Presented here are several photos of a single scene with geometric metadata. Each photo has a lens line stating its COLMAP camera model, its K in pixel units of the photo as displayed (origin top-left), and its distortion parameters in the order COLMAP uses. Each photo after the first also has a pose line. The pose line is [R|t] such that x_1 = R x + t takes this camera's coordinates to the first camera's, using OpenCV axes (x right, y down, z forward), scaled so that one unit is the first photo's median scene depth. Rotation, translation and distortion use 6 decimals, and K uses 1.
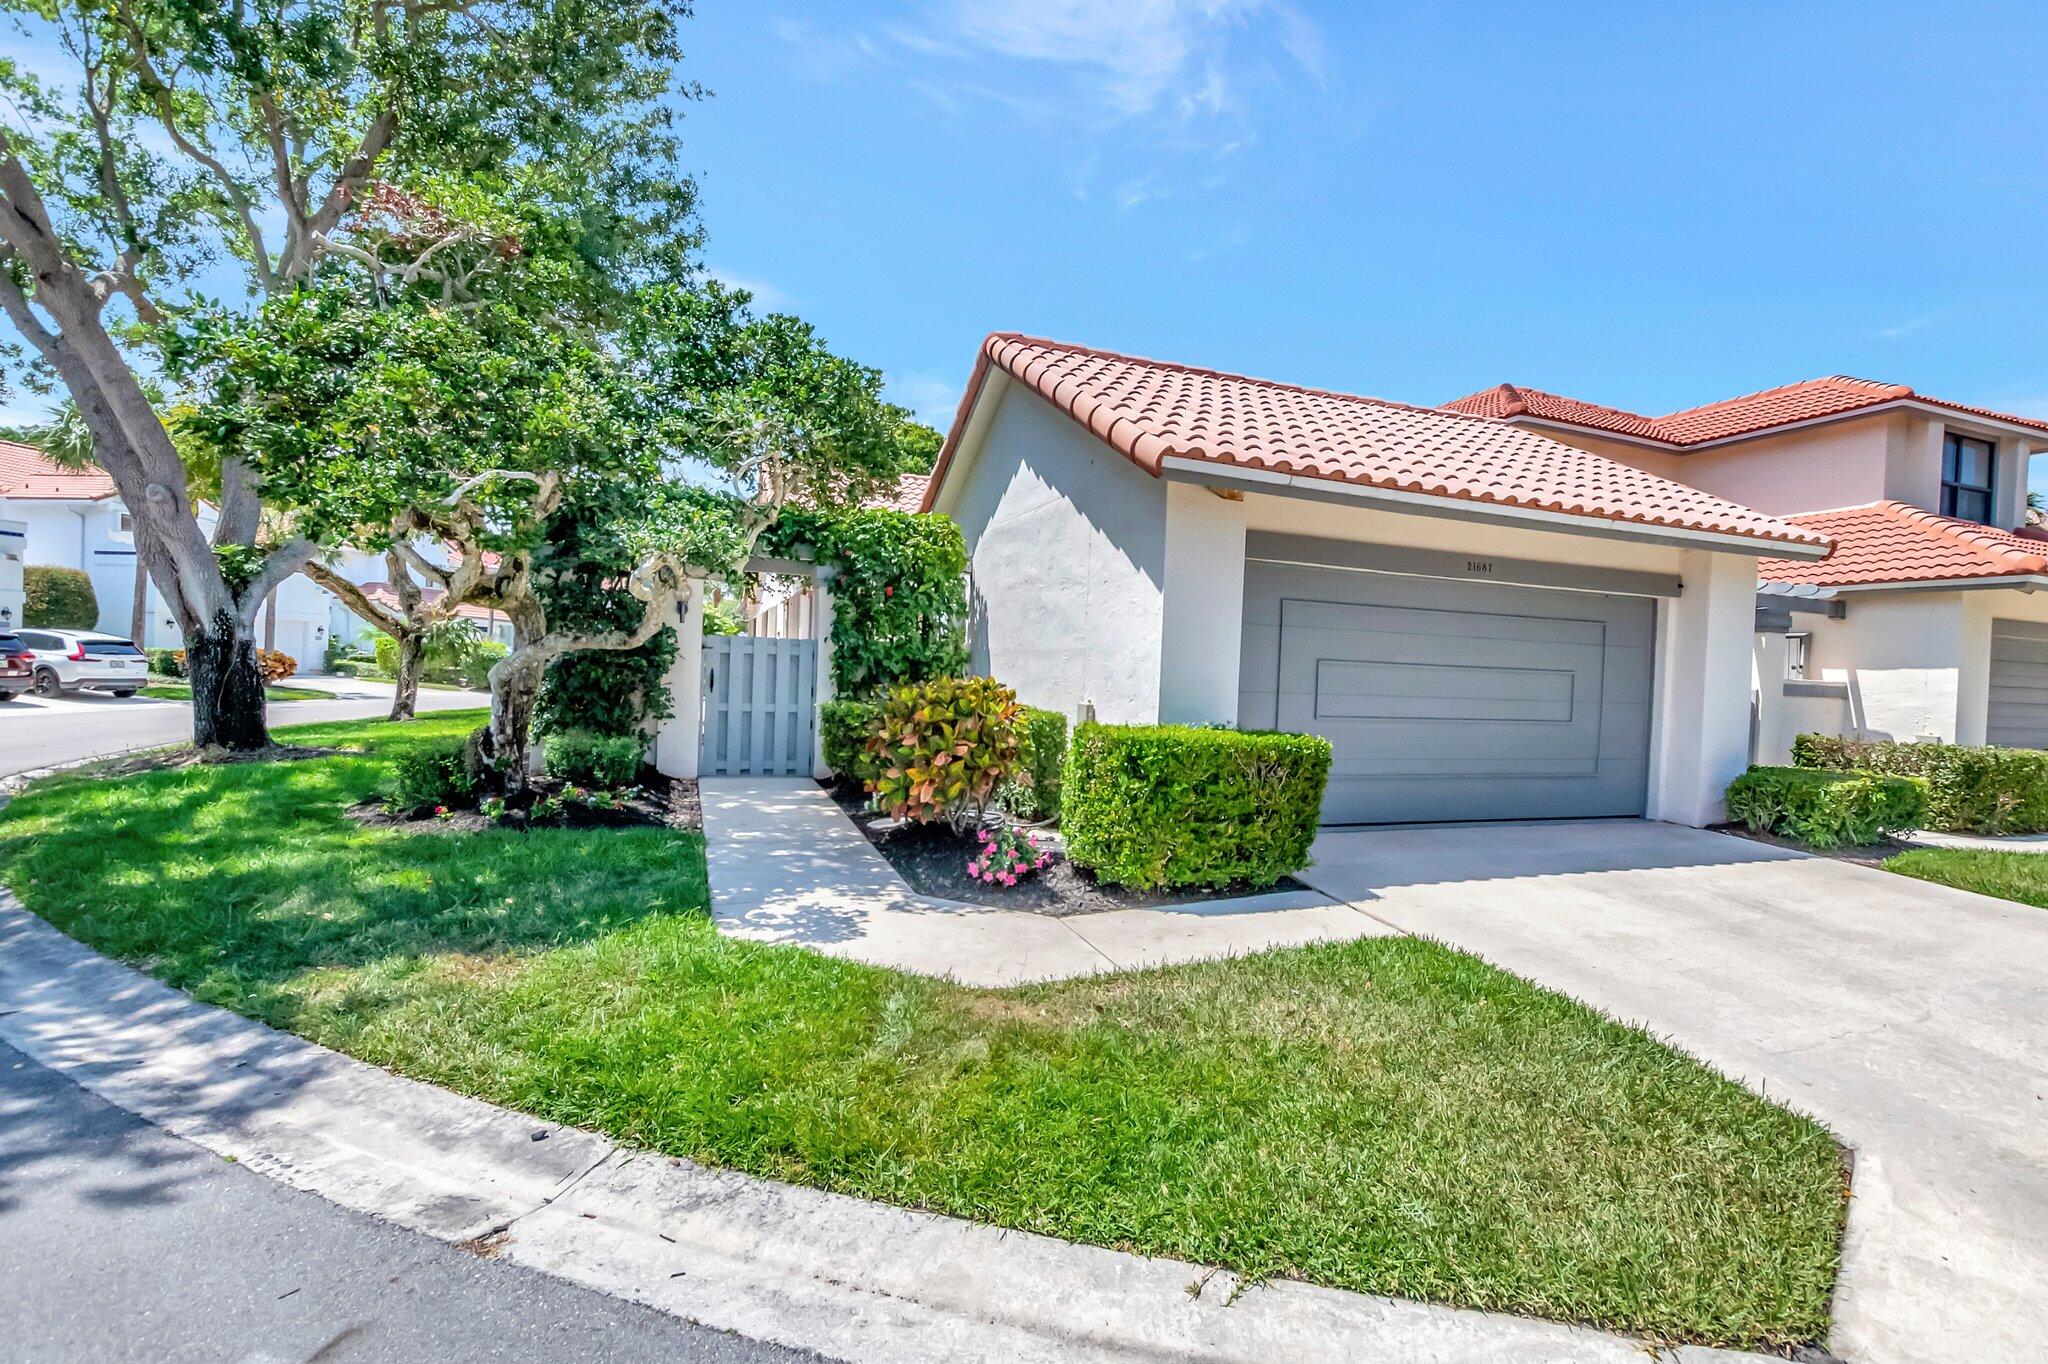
lens RADIAL K [[932.4, 0, 1013.8], [0, 932.4, 694.3], [0, 0, 1]] dist [-0.023216, 0.000433]
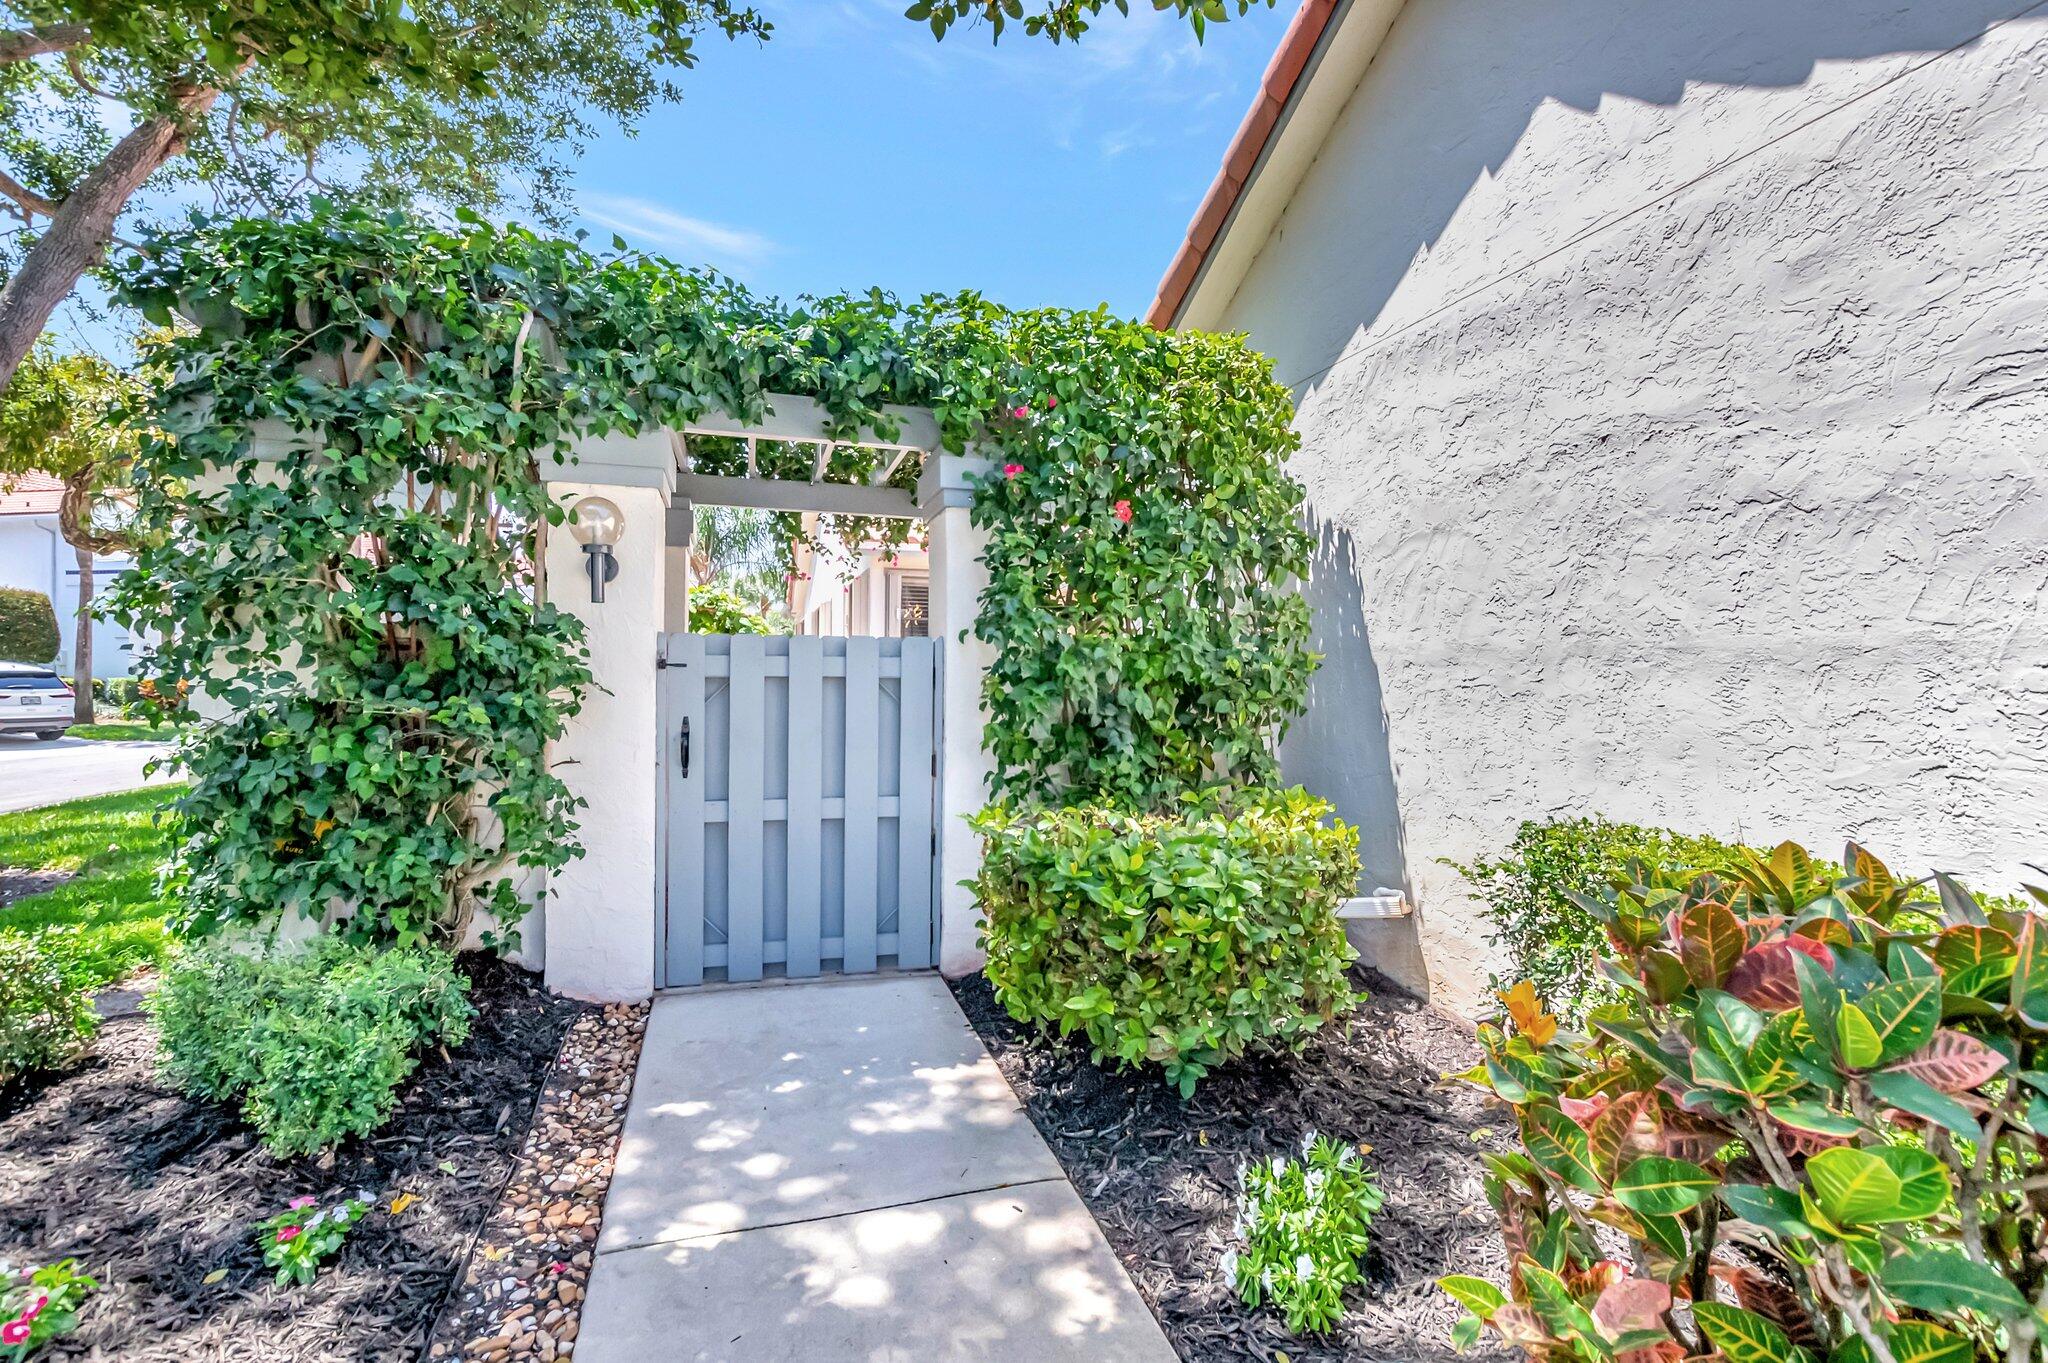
lens RADIAL K [[932.4, 0, 1031.8], [0, 932.4, 676.8], [0, 0, 1]] dist [-0.023216, 0.000433]
pose [[0.999084, -0.026871, -0.033302, -0.162167], [0.026068, 0.999364, -0.024320, -0.031248], [0.033934, 0.023430, 0.999149, 0.603927]]
